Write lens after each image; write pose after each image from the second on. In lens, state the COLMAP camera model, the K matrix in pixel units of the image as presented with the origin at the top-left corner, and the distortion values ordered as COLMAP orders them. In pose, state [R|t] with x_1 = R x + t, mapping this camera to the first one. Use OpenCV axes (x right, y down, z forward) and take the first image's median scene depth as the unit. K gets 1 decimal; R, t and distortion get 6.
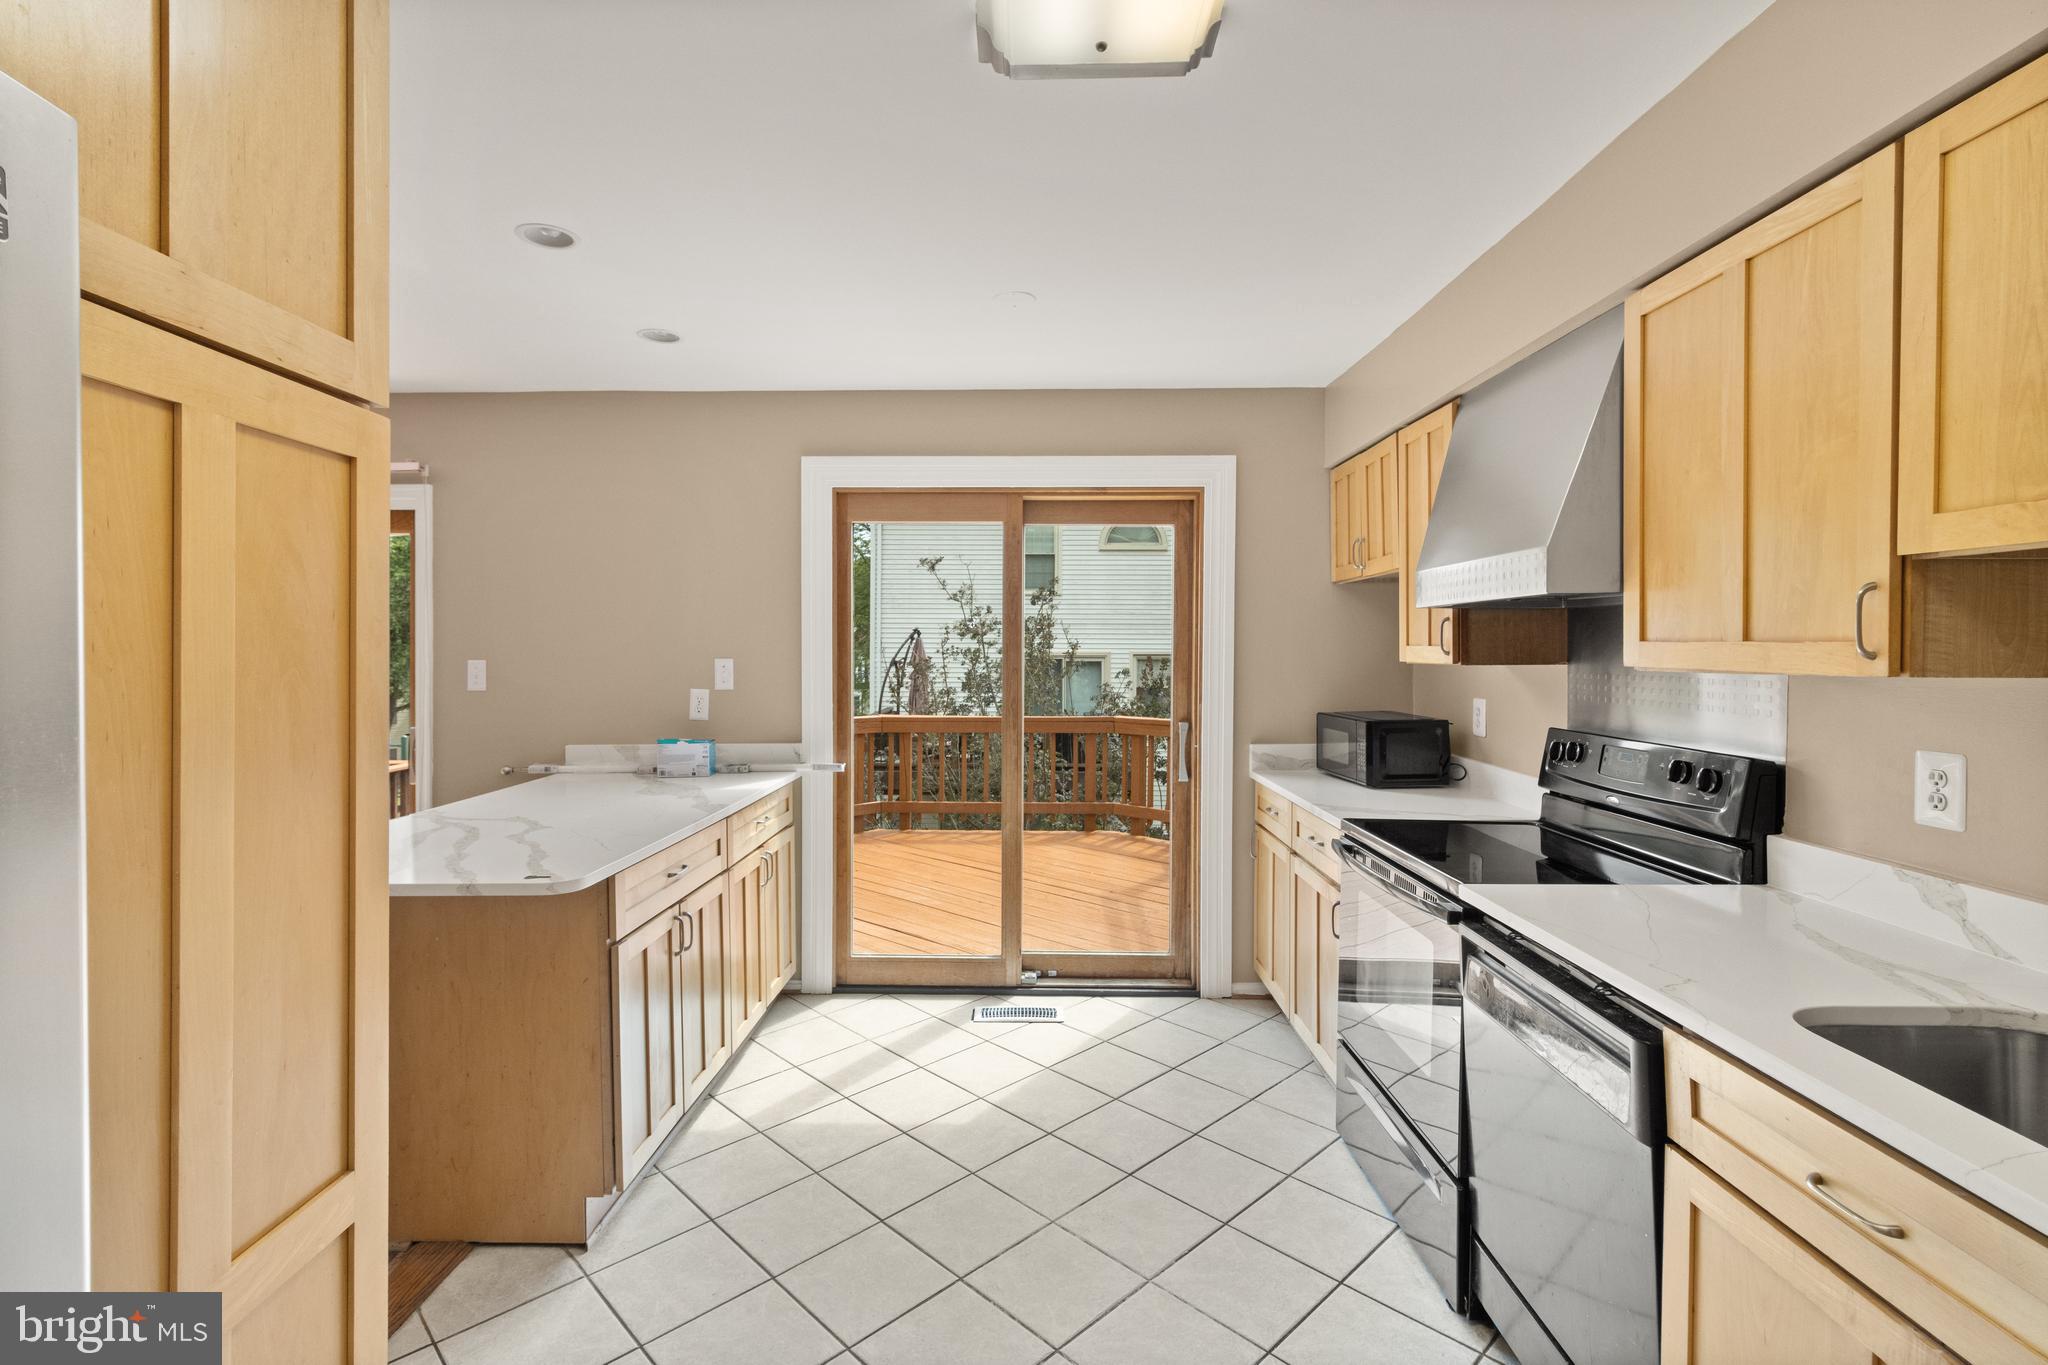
lens RADIAL K [[945.7, 0, 1016.2], [0, 945.7, 653.6], [0, 0, 1]] dist [0.000824, 0.000190]
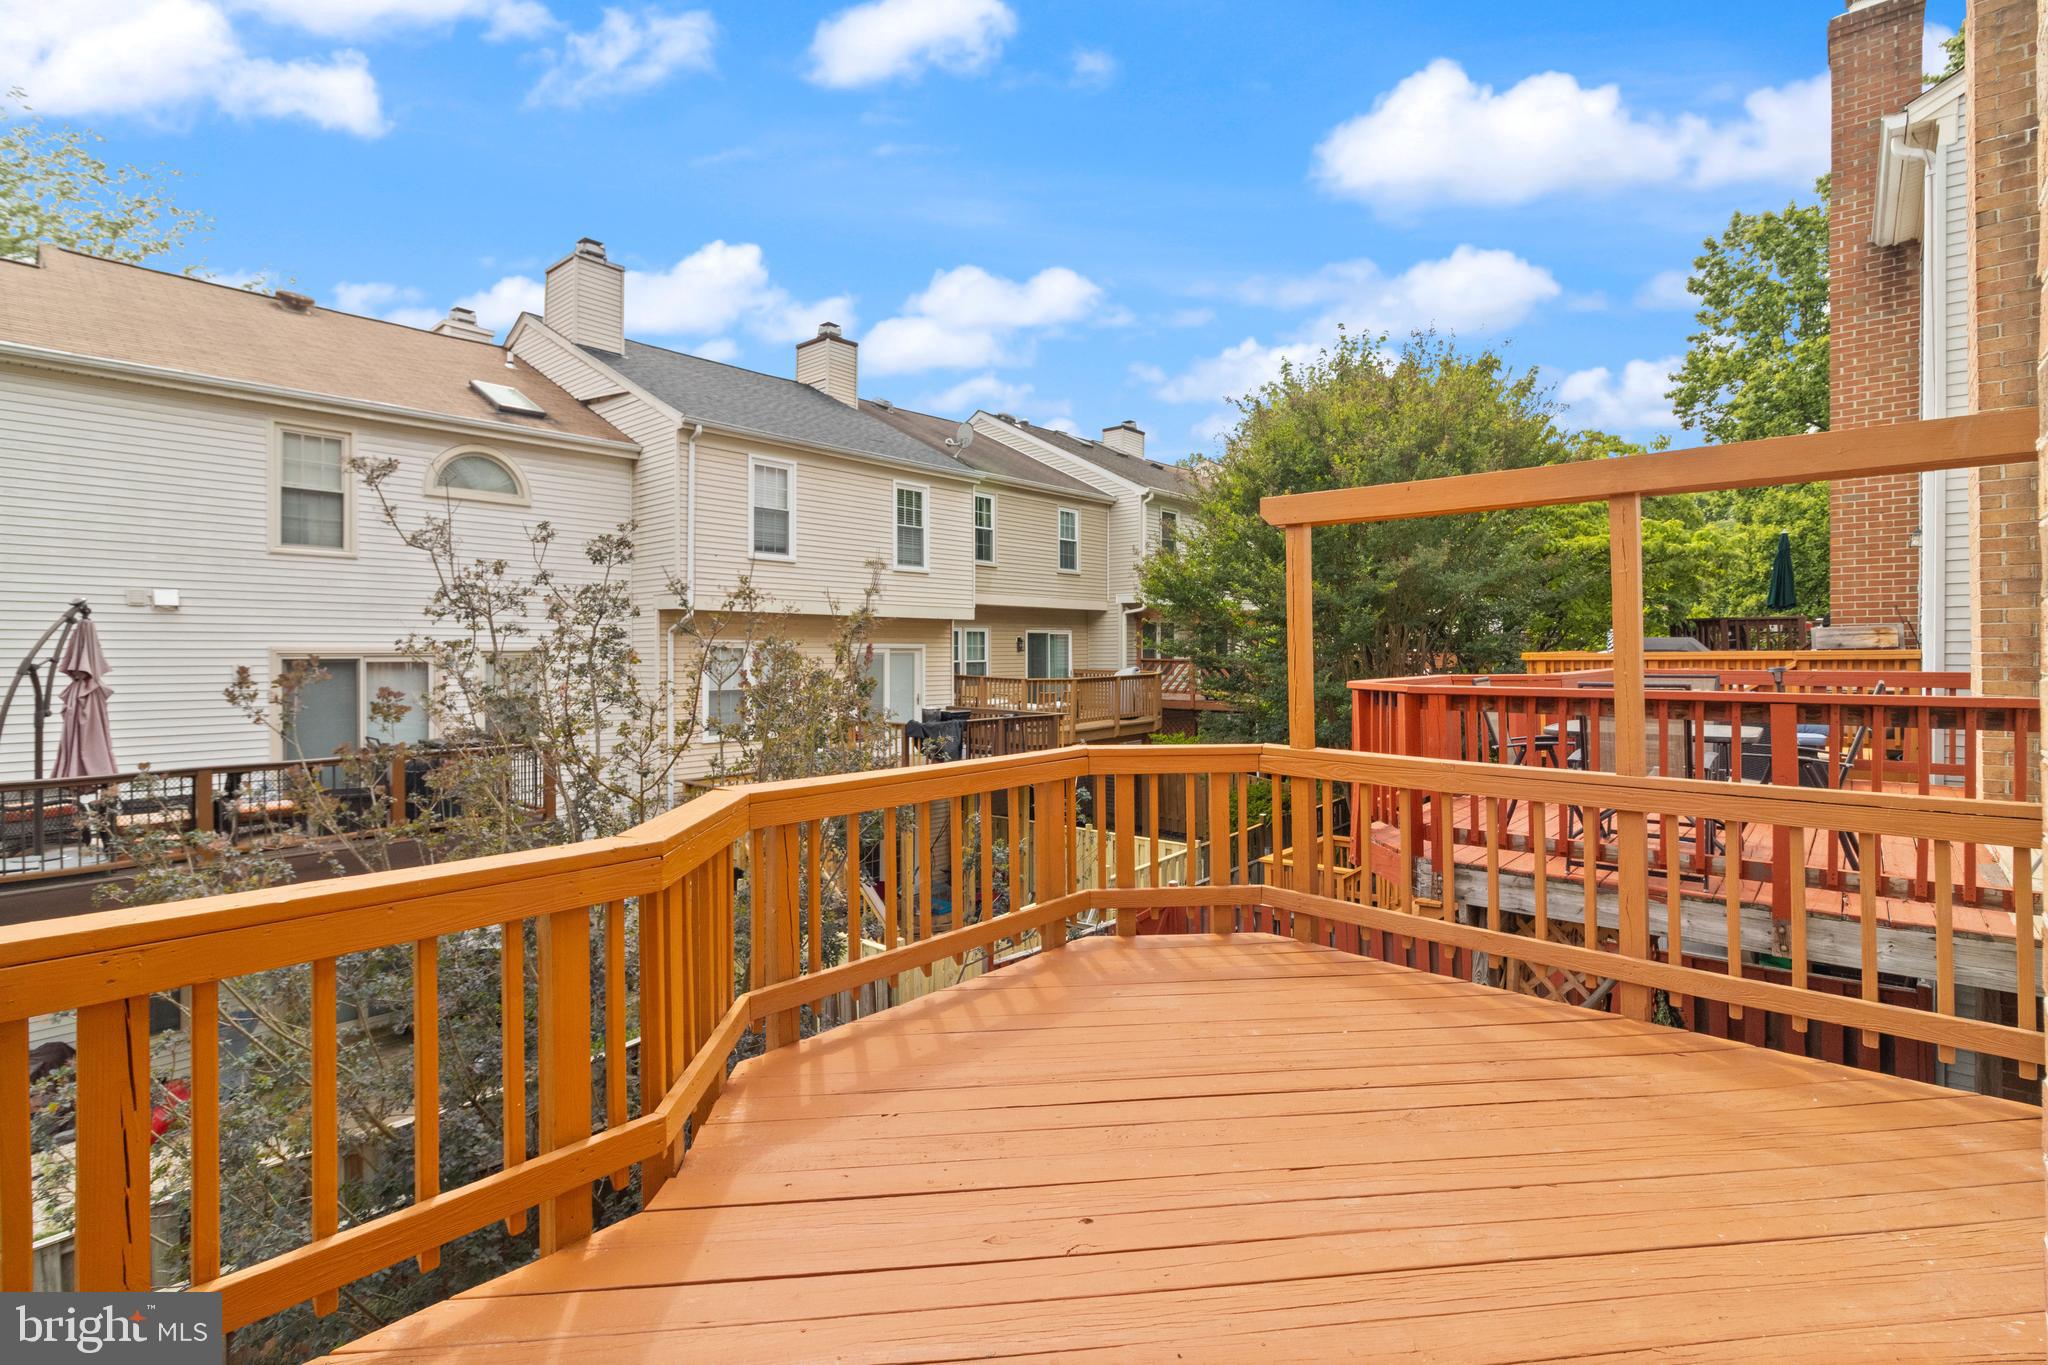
lens RADIAL K [[945.7, 0, 1016.2], [0, 945.7, 653.6], [0, 0, 1]] dist [0.000824, 0.000190]
pose [[0.649075, -0.006363, 0.760697, -0.775857], [0.004338, 0.999980, 0.004663, 0.006909], [-0.760712, 0.000273, 0.649090, 1.286529]]
